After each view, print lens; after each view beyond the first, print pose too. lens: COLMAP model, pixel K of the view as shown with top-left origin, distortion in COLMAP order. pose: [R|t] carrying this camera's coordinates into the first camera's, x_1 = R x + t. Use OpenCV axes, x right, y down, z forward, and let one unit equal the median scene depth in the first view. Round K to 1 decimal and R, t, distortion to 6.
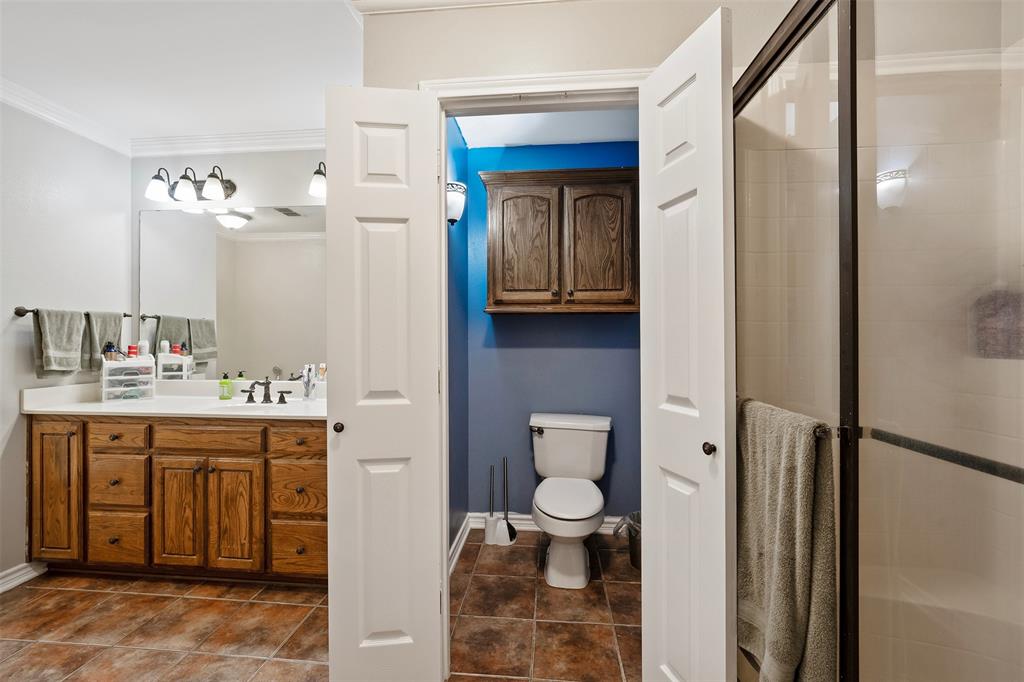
lens RADIAL K [[454.6, 0, 515.3], [0, 454.6, 339.9], [0, 0, 1]] dist [-0.005604, 0.003954]
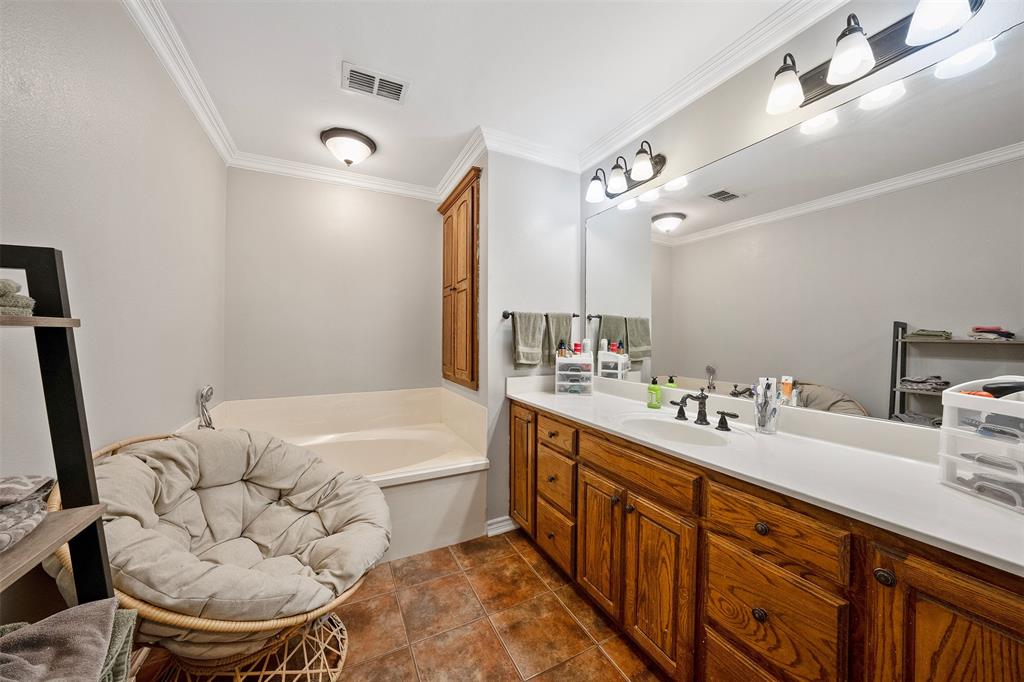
lens RADIAL K [[354.4, 0, 510.1], [0, 354.4, 337.5], [0, 0, 1]] dist [-0.027162, 0.000325]
pose [[0.546870, 0.004036, -0.837208, -0.256200], [-0.006224, 0.999980, 0.000755, -0.000942], [0.837195, 0.004798, 0.546884, 0.454399]]
